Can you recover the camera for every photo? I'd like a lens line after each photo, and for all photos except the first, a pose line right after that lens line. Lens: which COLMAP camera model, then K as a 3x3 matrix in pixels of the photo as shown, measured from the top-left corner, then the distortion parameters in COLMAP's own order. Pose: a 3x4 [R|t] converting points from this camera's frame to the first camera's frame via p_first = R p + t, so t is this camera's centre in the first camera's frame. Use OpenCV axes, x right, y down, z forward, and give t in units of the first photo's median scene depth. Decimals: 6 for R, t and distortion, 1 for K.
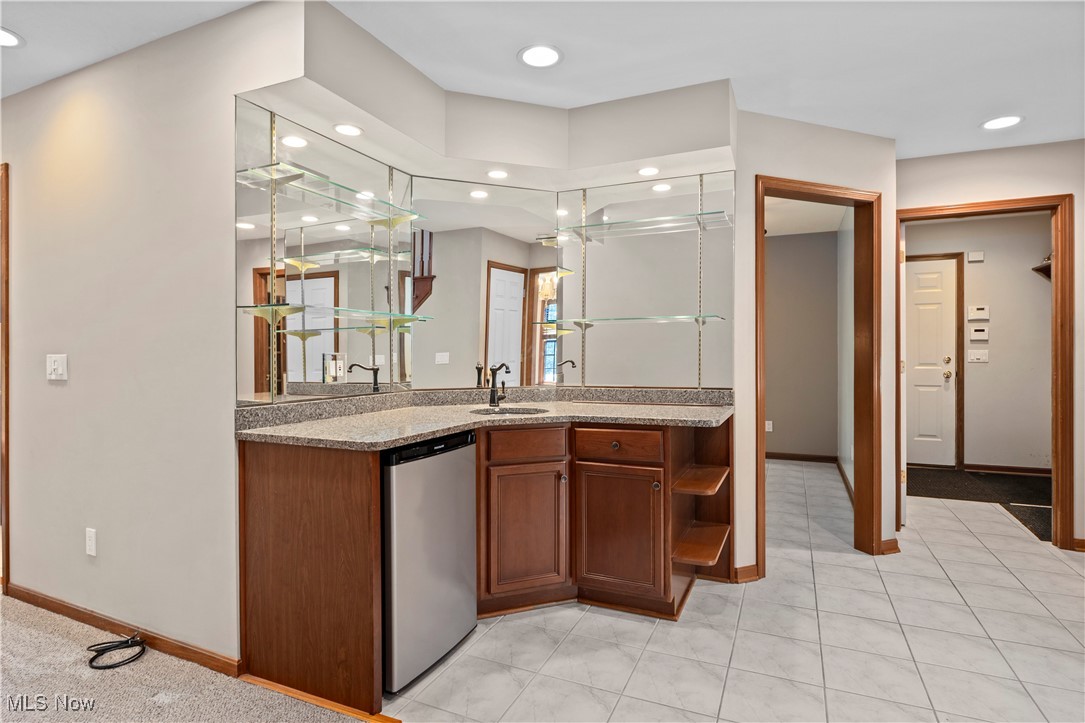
lens RADIAL K [[558.7, 0, 541.6], [0, 558.7, 358.2], [0, 0, 1]] dist [-0.003120, 0.000520]
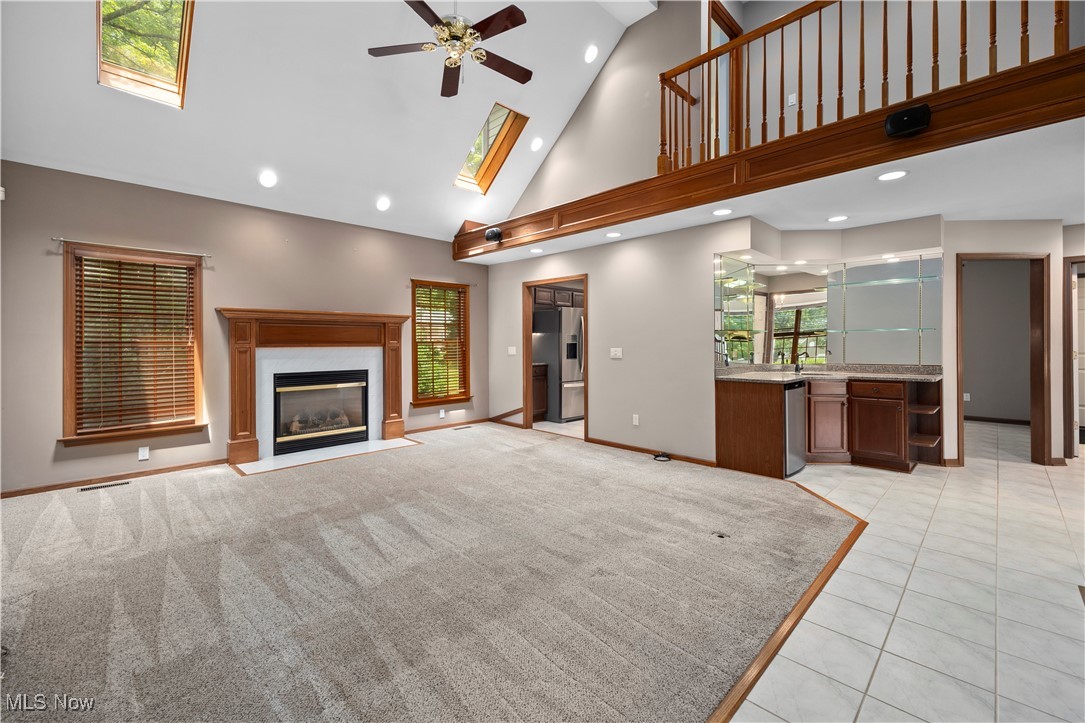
lens RADIAL K [[427.9, 0, 558.1], [0, 427.9, 347.0], [0, 0, 1]] dist [-0.000676, -0.000090]
pose [[0.929475, -0.001563, -0.368881, -0.373836], [-0.000540, 0.999984, -0.005599, -0.001901], [0.368884, 0.005404, 0.929460, -0.934557]]
